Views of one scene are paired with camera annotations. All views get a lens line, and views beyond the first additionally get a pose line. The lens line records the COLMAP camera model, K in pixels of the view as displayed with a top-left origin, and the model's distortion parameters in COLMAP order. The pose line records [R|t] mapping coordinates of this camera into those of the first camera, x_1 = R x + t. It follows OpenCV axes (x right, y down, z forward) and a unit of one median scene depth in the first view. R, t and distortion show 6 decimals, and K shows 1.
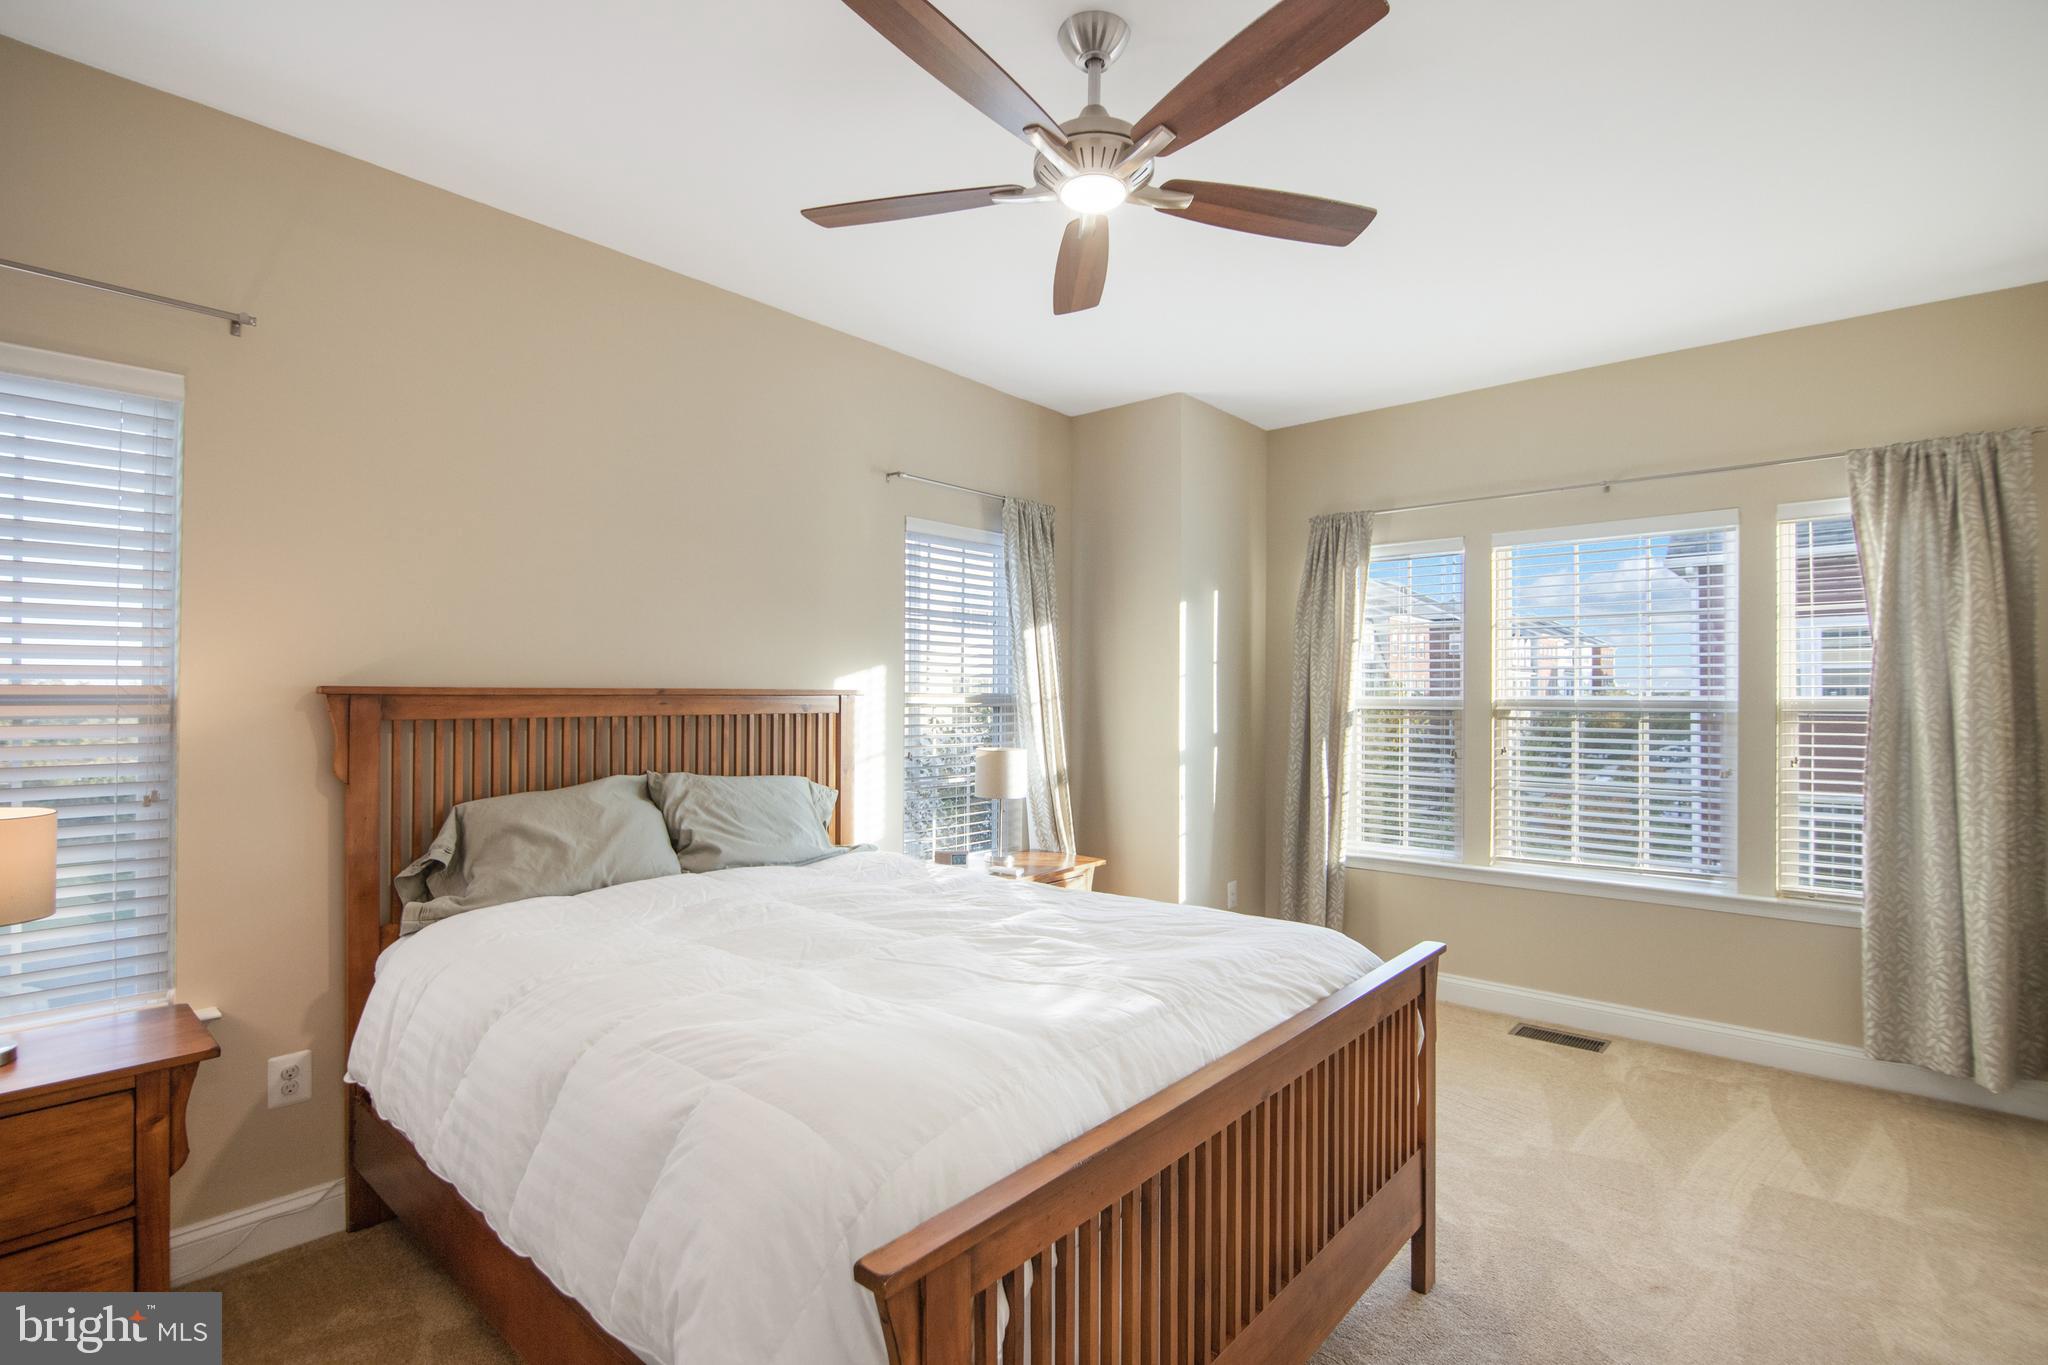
lens RADIAL K [[929.3, 0, 1029.7], [0, 929.3, 671.3], [0, 0, 1]] dist [-0.001043, -0.007011]
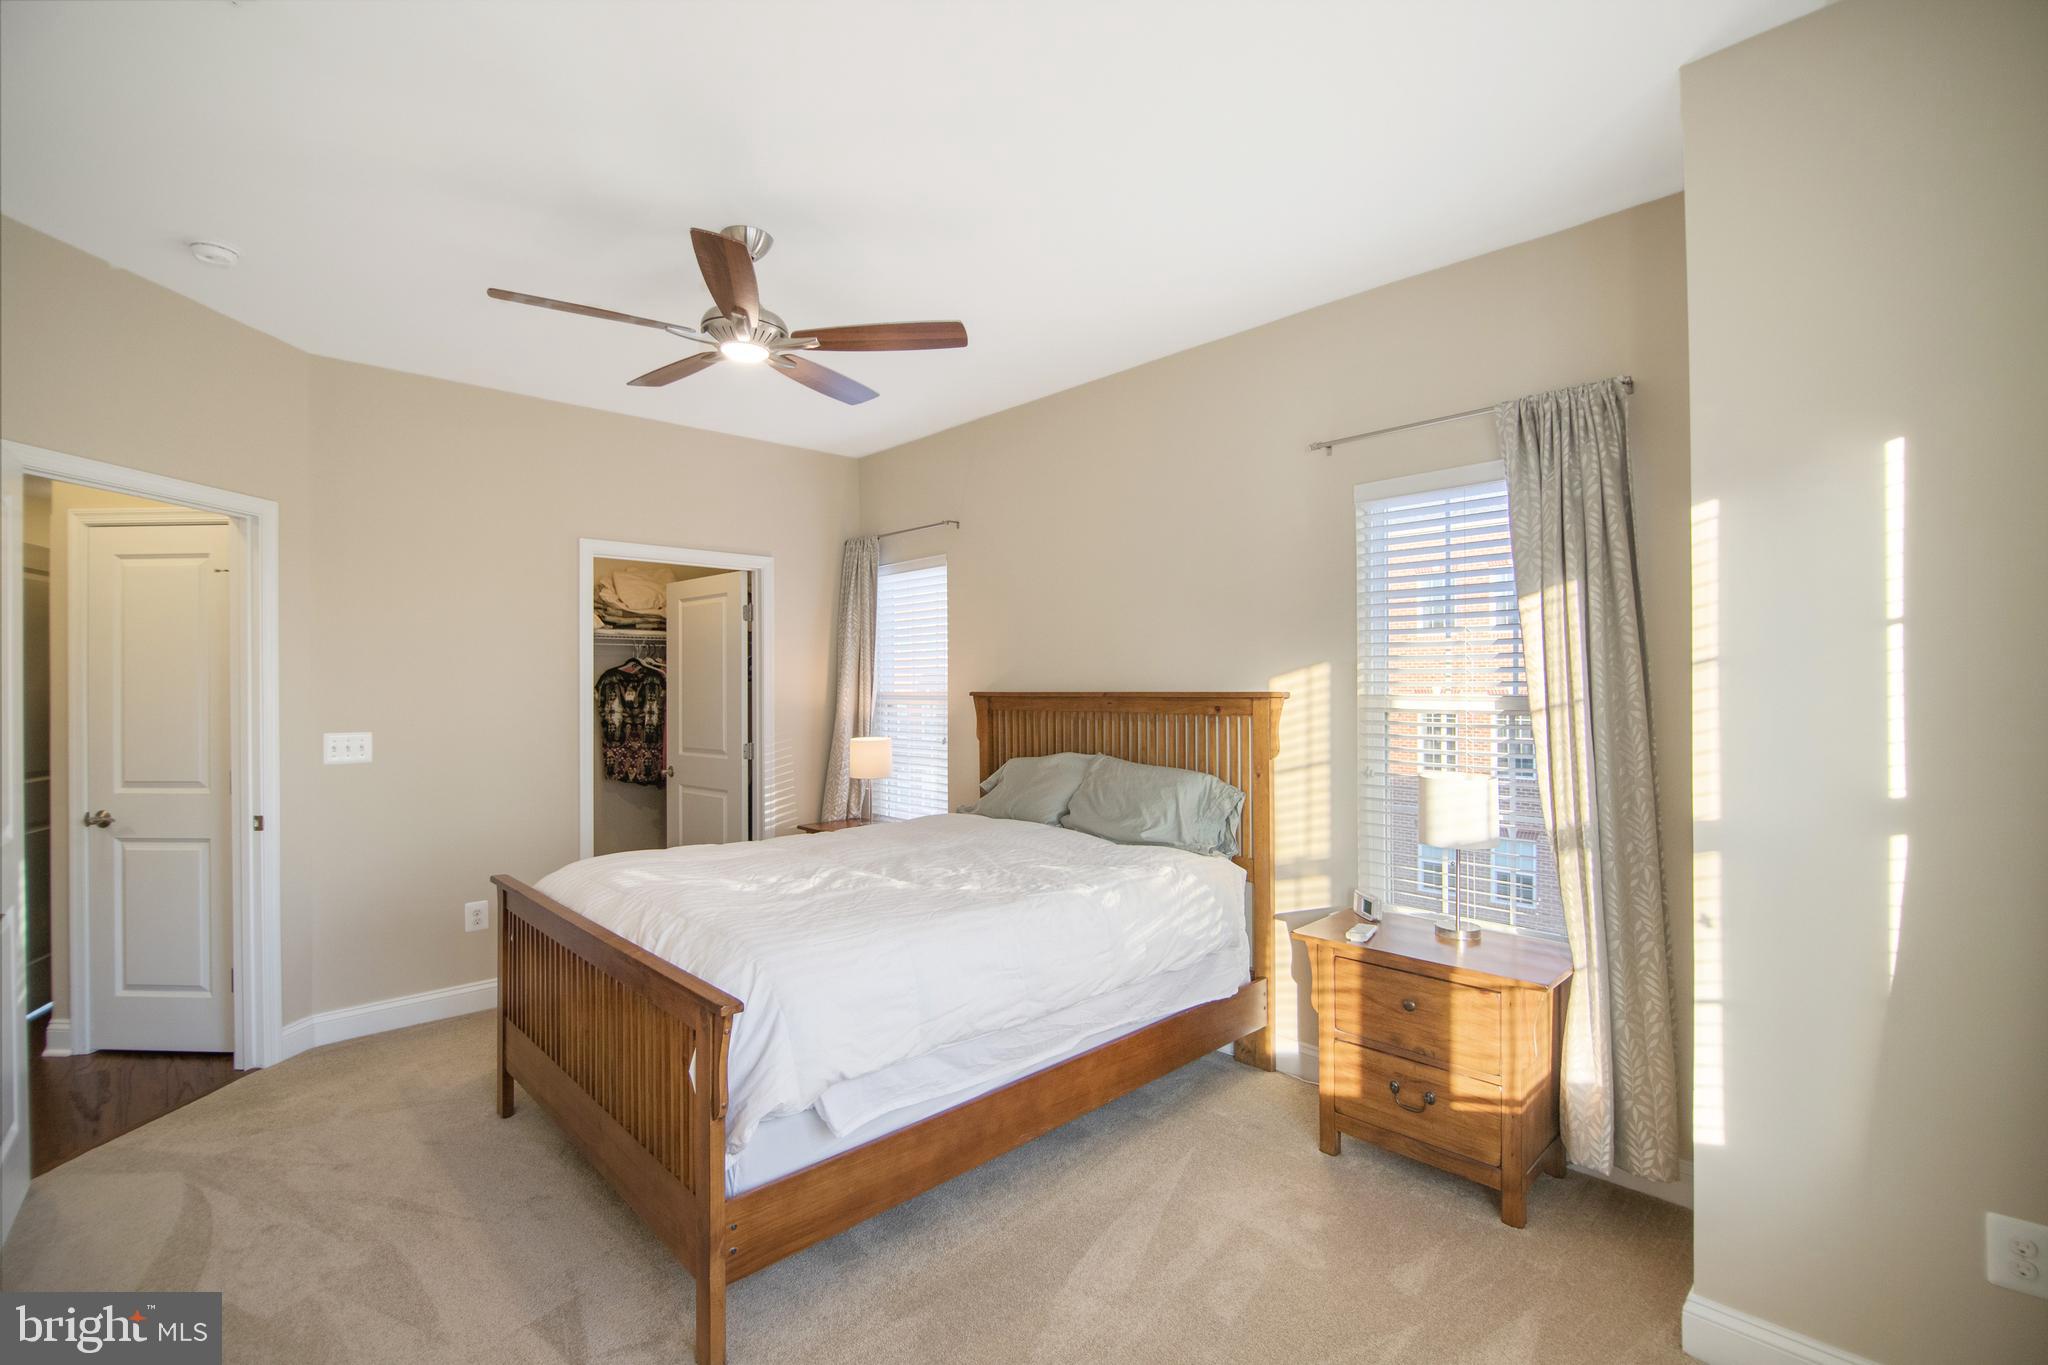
lens RADIAL K [[929.3, 0, 1029.7], [0, 929.3, 671.3], [0, 0, 1]] dist [-0.001043, -0.007011]
pose [[-0.078780, -0.013729, -0.996797, 0.670892], [0.037564, 0.999154, -0.016730, 0.004468], [0.996184, -0.038761, -0.078198, 0.712403]]
